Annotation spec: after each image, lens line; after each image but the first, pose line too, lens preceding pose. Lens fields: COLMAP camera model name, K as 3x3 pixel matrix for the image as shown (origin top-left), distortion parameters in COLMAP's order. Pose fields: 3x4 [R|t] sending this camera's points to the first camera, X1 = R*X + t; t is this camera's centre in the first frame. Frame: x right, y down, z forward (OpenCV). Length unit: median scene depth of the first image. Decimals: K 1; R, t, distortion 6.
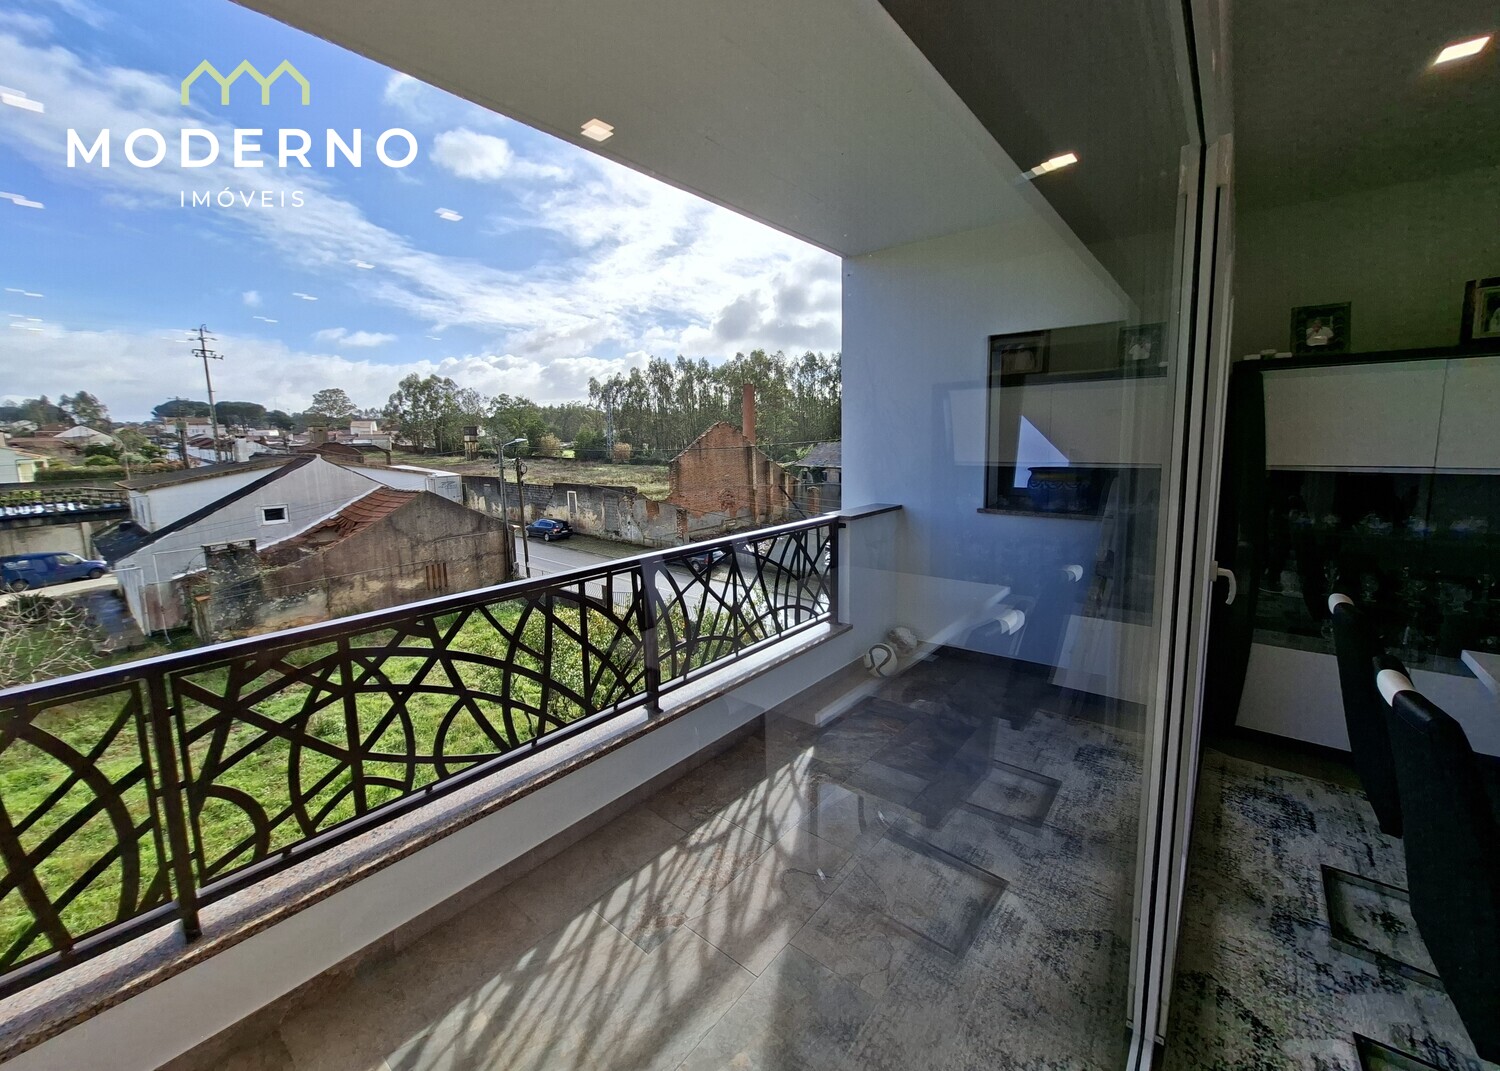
lens RADIAL K [[589.3, 0, 760.0], [0, 589.3, 508.1], [0, 0, 1]] dist [-0.015169, 0.006054]
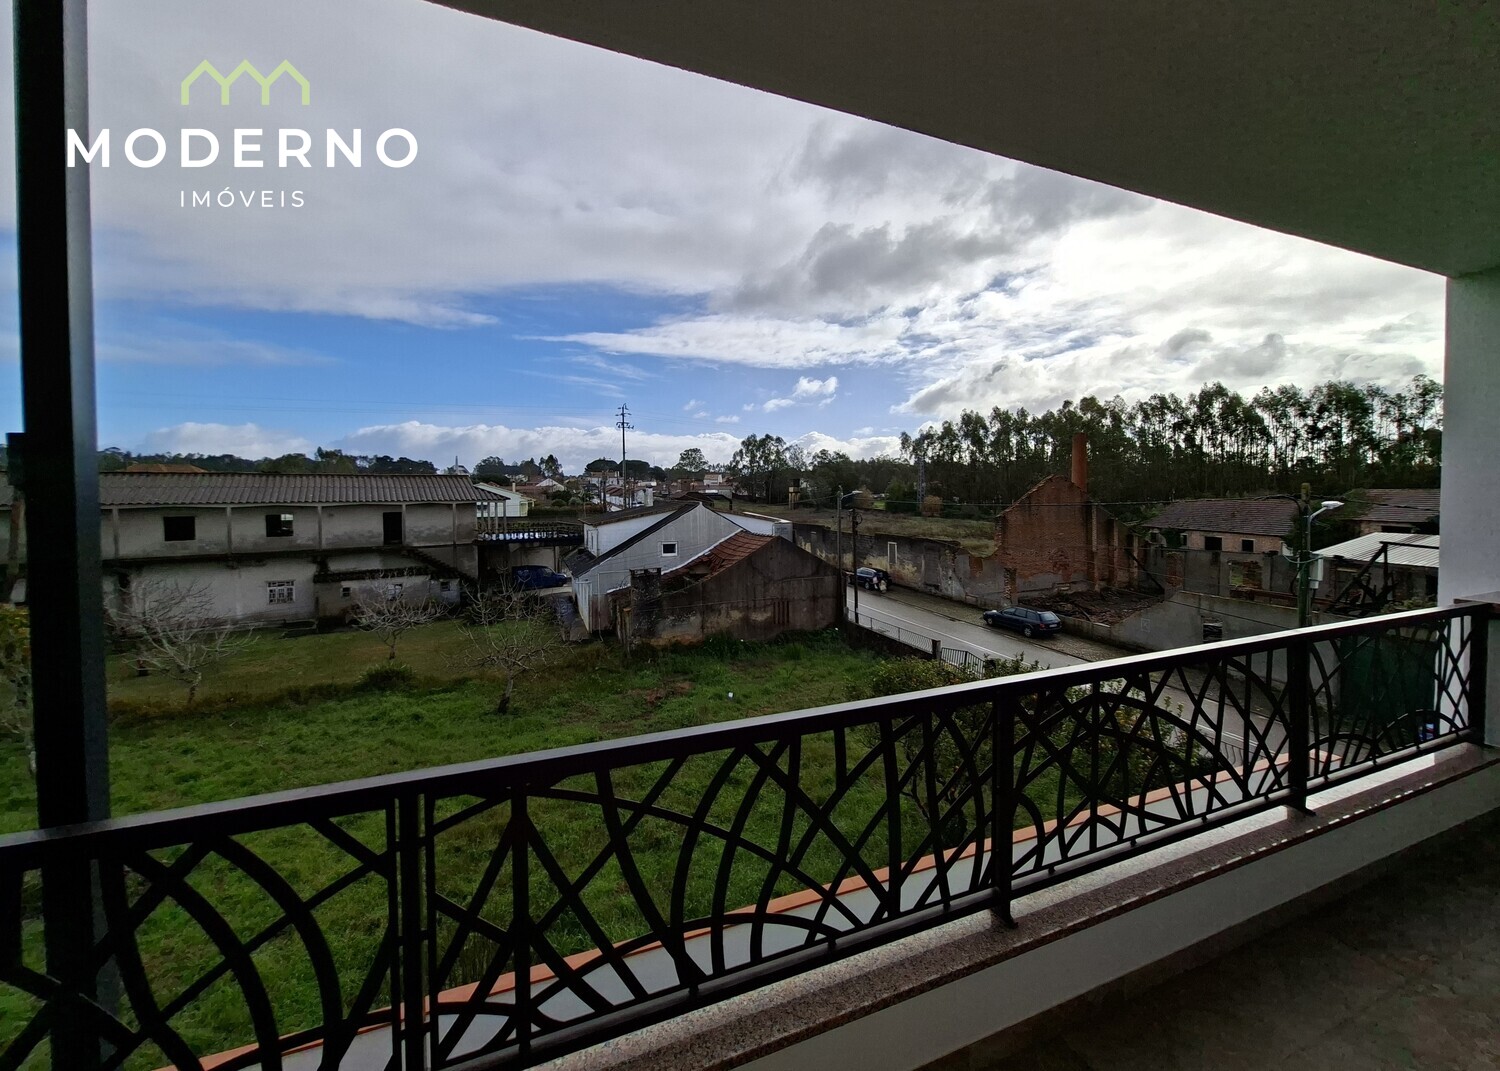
lens RADIAL K [[589.3, 0, 760.0], [0, 589.3, 508.1], [0, 0, 1]] dist [-0.015169, 0.006054]
pose [[0.875555, 0.025022, -0.482469, -0.058585], [-0.067752, 0.995148, -0.071340, 0.001503], [0.478344, 0.095151, 0.873003, -0.023300]]
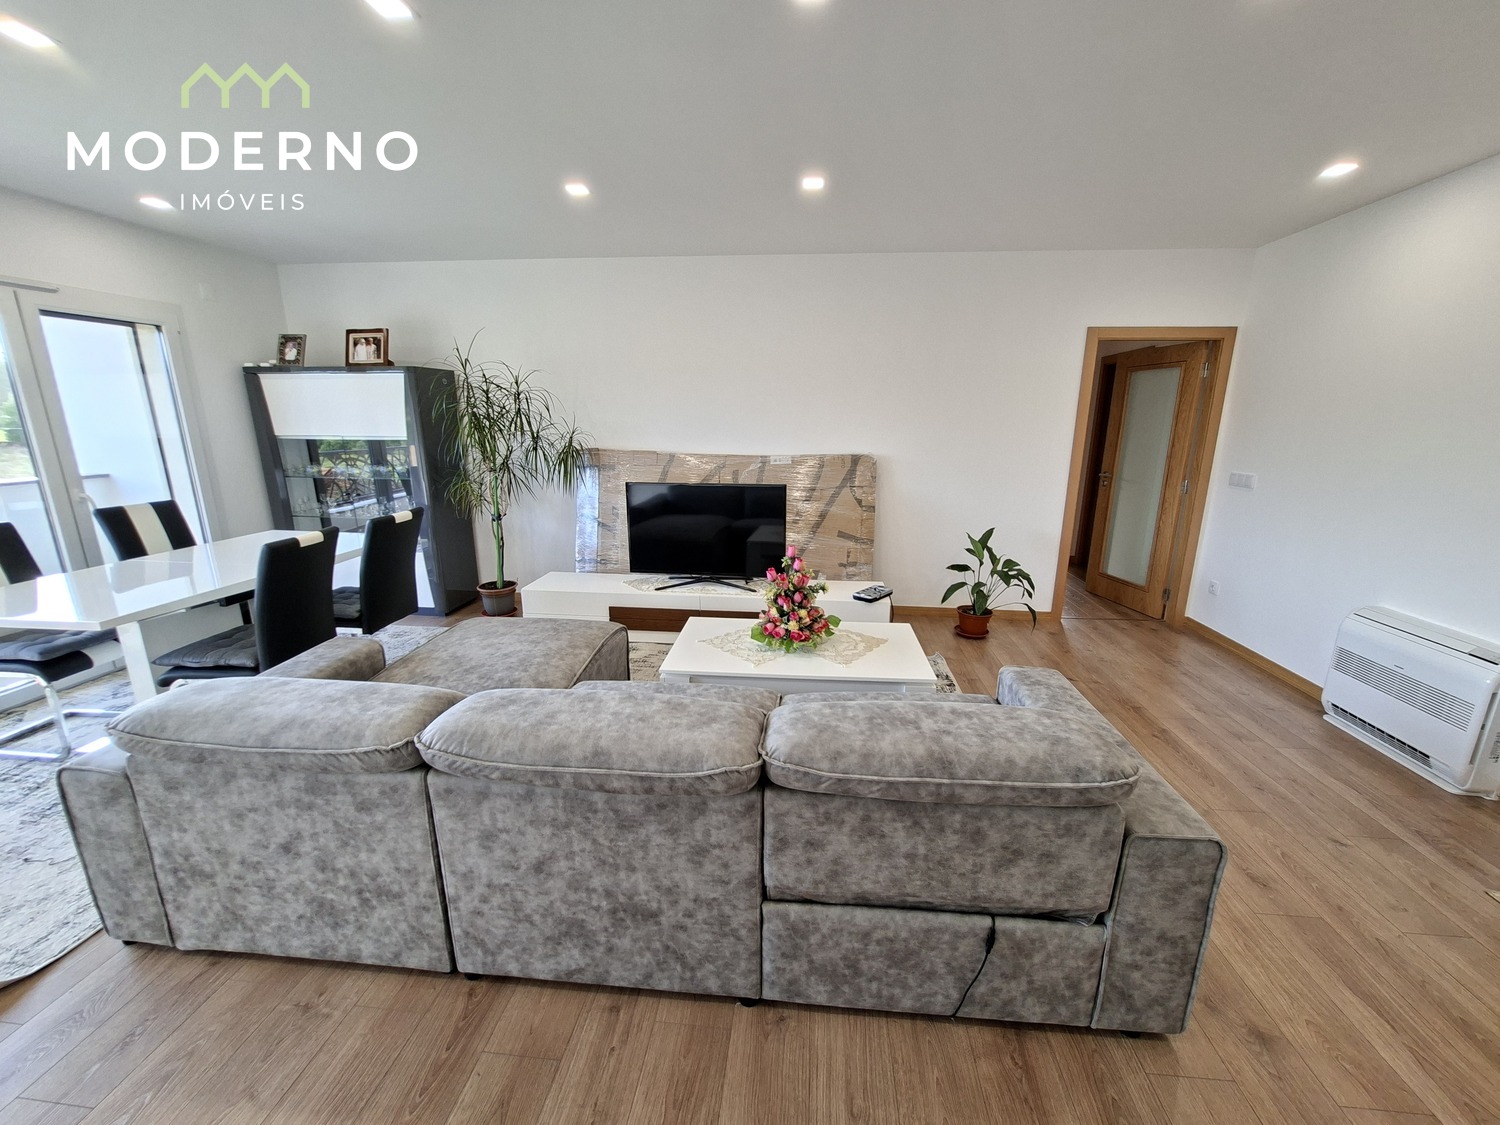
lens RADIAL K [[590.5, 0, 757.3], [0, 590.5, 559.3], [0, 0, 1]] dist [-0.004145, 0.000260]
pose [[0.836604, -0.103132, 0.538013, 0.131272], [0.044794, 0.991709, 0.120447, 0.015610], [-0.545974, -0.076667, 0.834287, -0.132905]]
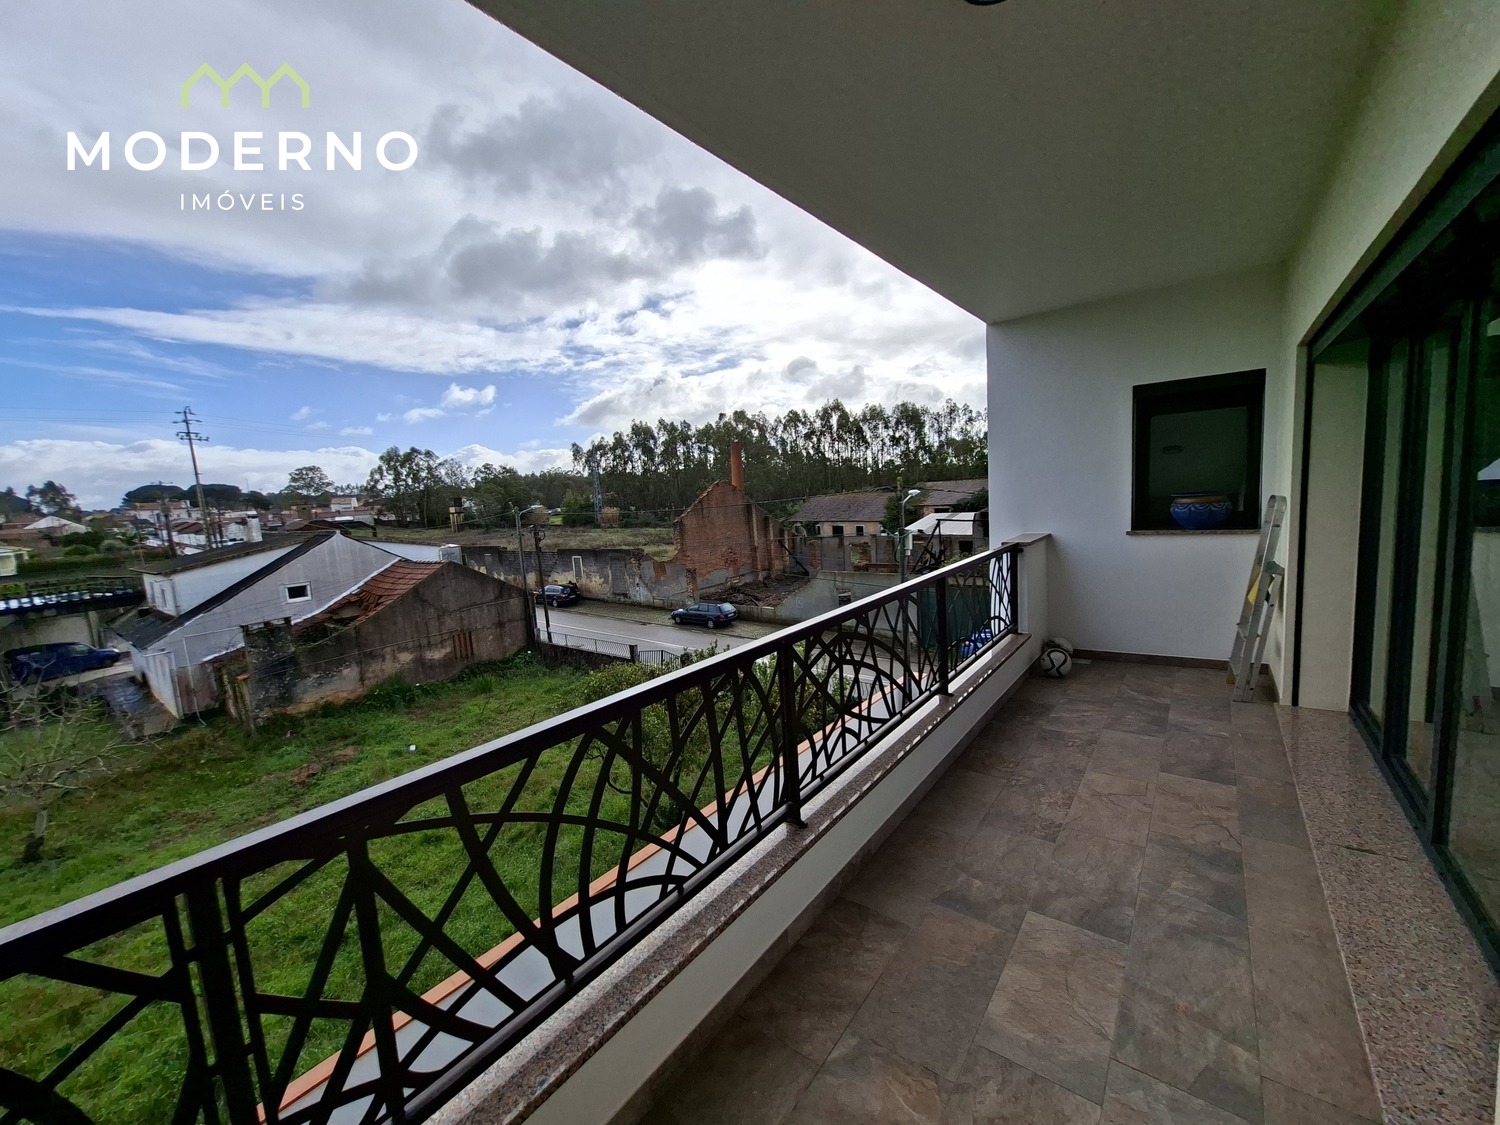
lens RADIAL K [[590.5, 0, 757.3], [0, 590.5, 559.3], [0, 0, 1]] dist [-0.004145, 0.000260]
pose [[0.998508, -0.049619, 0.022795, -0.073337], [0.049878, 0.998695, -0.010935, 0.005885], [-0.022223, 0.012055, 0.999680, -0.031312]]
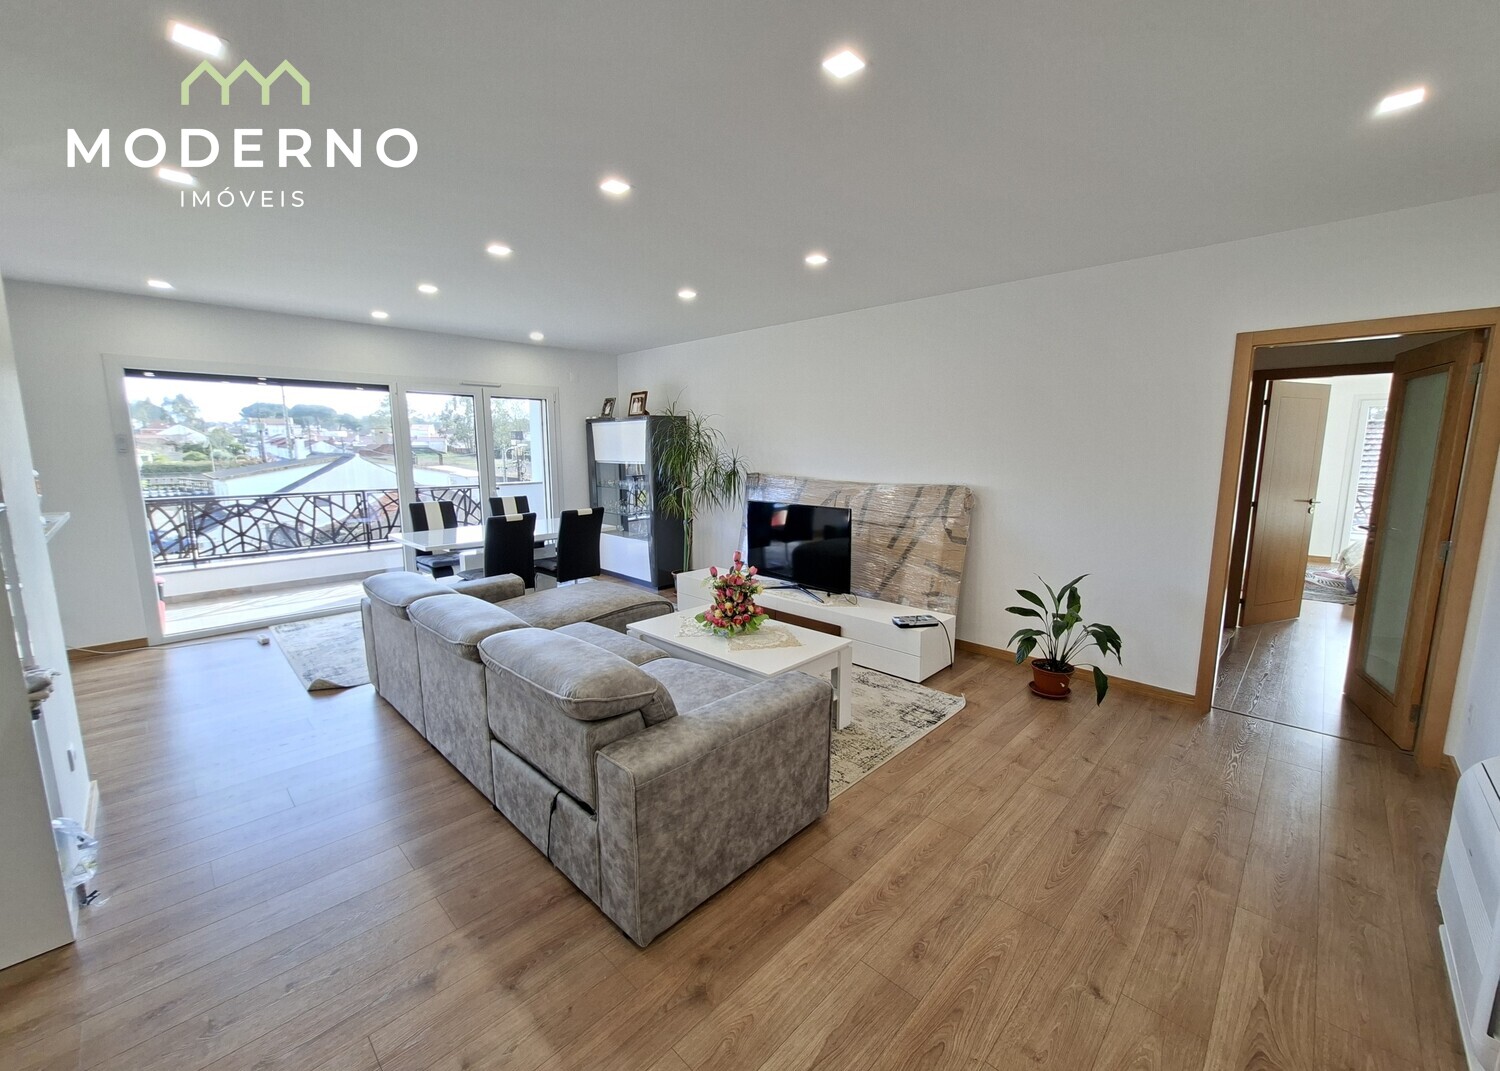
lens RADIAL K [[595.0, 0, 757.0], [0, 595.0, 535.6], [0, 0, 1]] dist [-0.002563, 0.000143]
pose [[0.995576, 0.030953, -0.088719, 0.221657], [-0.028278, 0.999111, 0.031253, 0.018562], [0.089607, -0.028606, 0.995566, -0.186487]]
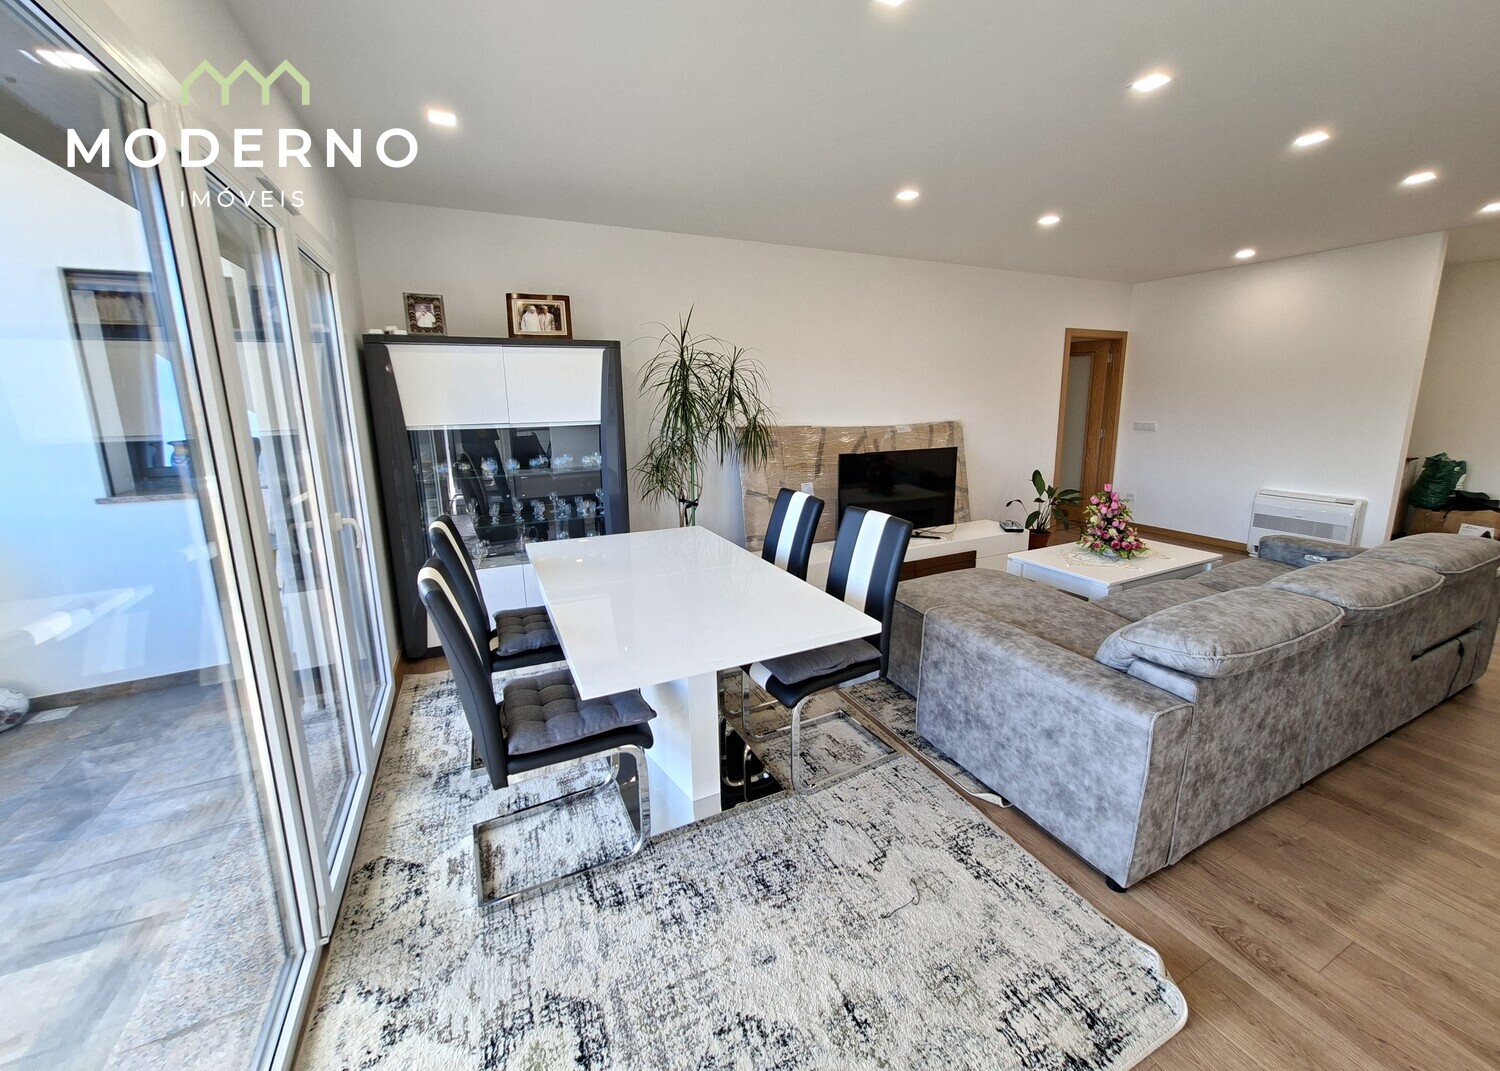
lens RADIAL K [[590.0, 0, 759.9], [0, 590.0, 505.3], [0, 0, 1]] dist [-0.001956, 0.000249]
pose [[0.428287, -0.154519, 0.890334, 0.010797], [0.113066, 0.986692, 0.116853, 0.003085], [-0.896541, 0.050620, 0.440058, -0.019332]]
